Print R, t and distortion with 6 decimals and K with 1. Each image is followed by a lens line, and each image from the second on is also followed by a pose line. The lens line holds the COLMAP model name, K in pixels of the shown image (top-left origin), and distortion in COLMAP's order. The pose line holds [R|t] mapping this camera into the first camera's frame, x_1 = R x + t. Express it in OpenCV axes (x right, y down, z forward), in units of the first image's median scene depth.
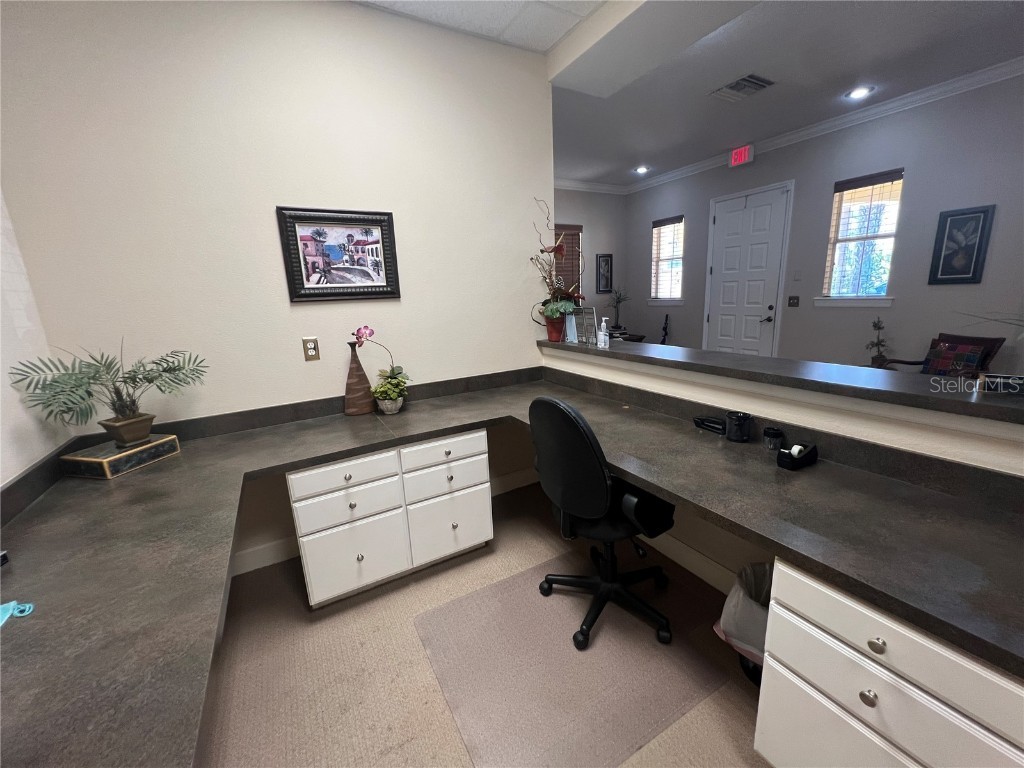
lens RADIAL K [[409.7, 0, 512.0], [0, 409.7, 384.0], [0, 0, 1]] dist [-0.001732, 0.000036]
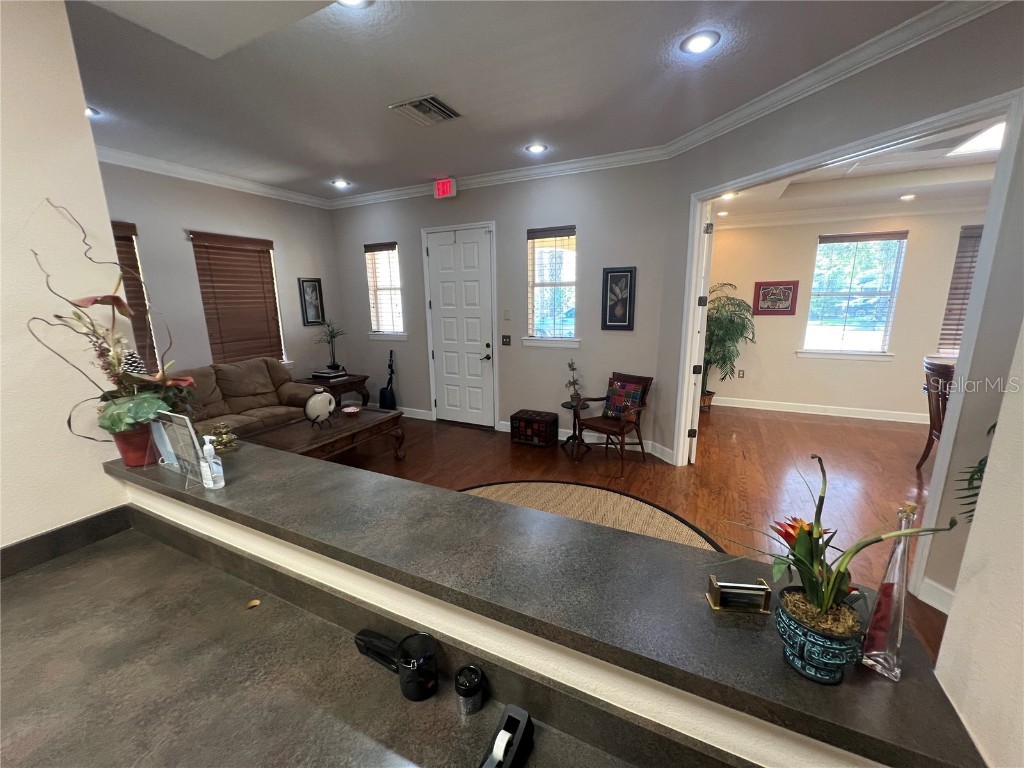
lens RADIAL K [[412.9, 0, 511.8], [0, 412.9, 385.7], [0, 0, 1]] dist [0.003962, 0.000353]
pose [[0.830913, -0.084951, 0.549879, 0.124785], [0.100812, 0.994905, 0.001368, -0.089012], [-0.547194, 0.054298, 0.835243, 0.141044]]
